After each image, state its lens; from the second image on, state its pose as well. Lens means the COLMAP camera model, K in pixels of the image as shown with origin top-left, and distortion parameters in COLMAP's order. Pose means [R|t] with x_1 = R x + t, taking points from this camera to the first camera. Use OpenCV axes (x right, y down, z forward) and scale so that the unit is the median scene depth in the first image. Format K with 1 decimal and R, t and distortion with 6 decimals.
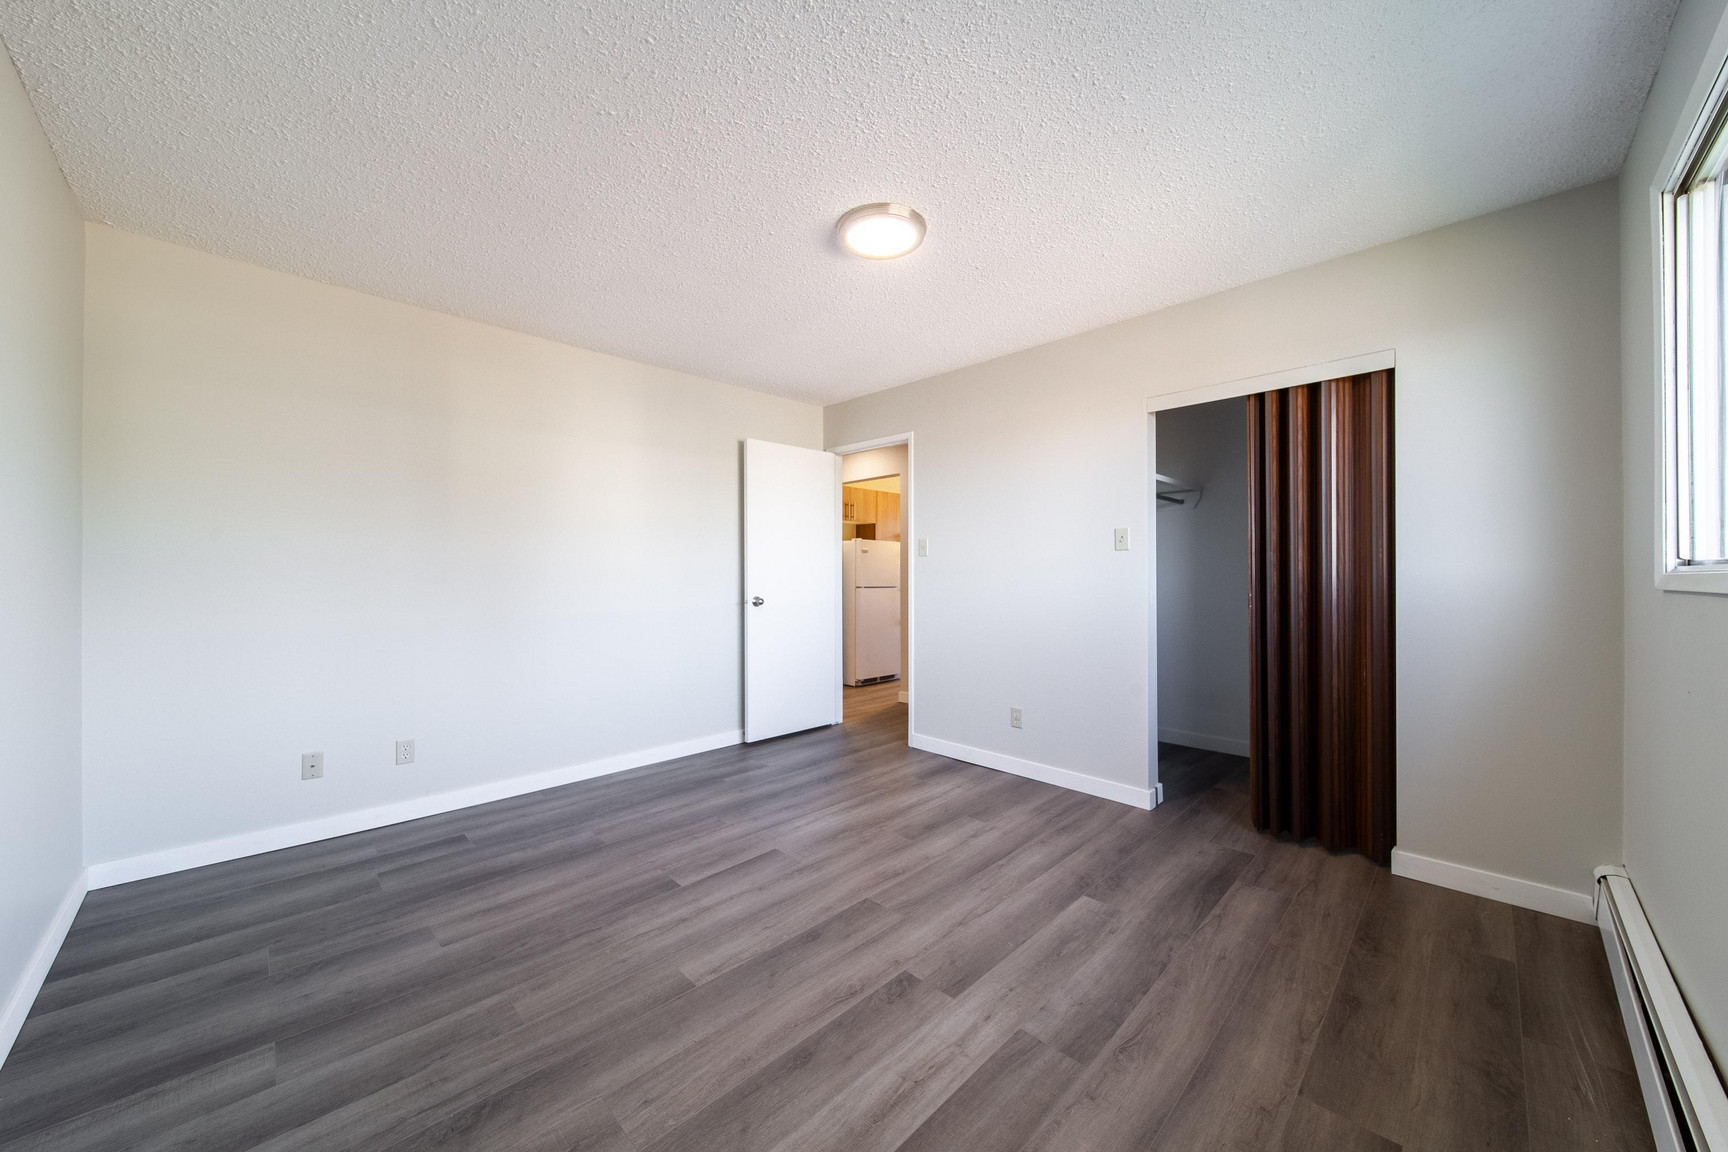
lens RADIAL K [[619.1, 0, 869.6], [0, 619.1, 576.5], [0, 0, 1]] dist [0.000116, -0.000161]
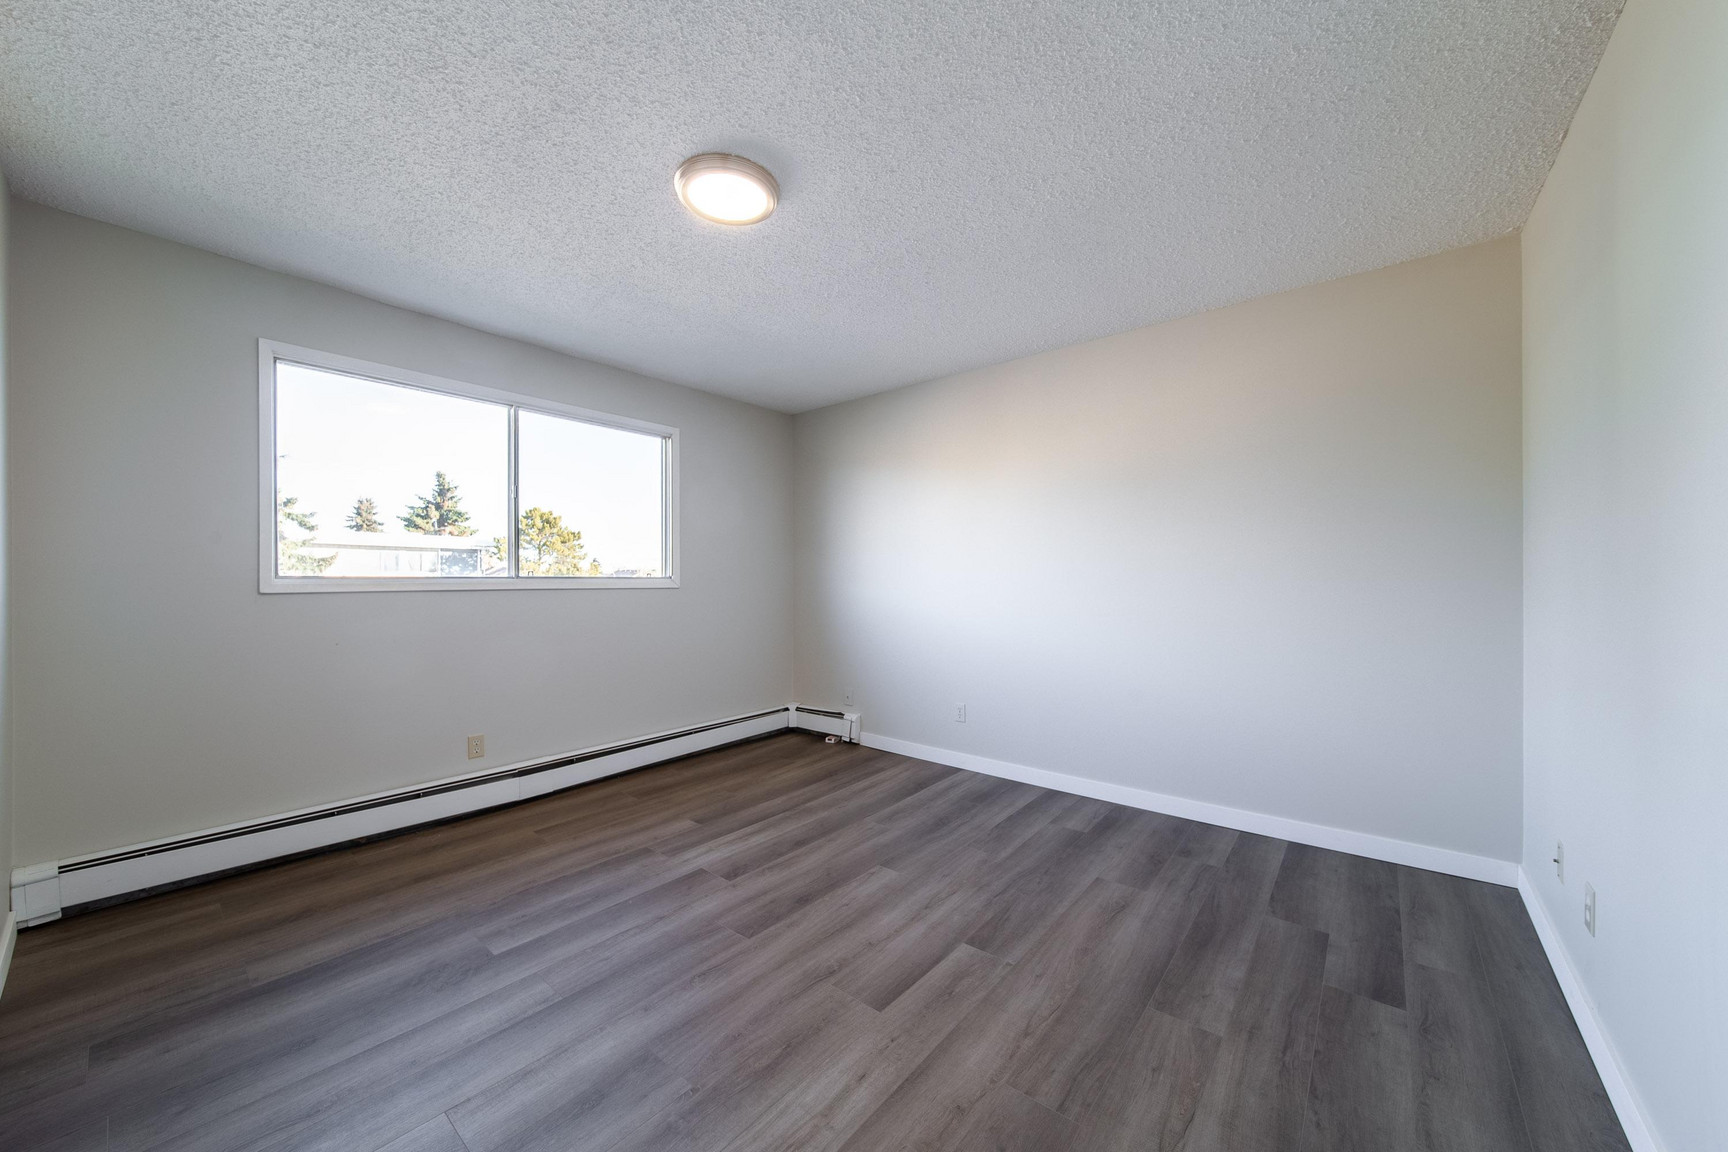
lens RADIAL K [[619.1, 0, 869.6], [0, 619.1, 576.5], [0, 0, 1]] dist [0.000116, -0.000161]
pose [[-0.995573, 0.002420, -0.093957, -0.101468], [0.002878, 0.999985, -0.004733, -0.007956], [0.093945, -0.004982, -0.995565, 2.015408]]
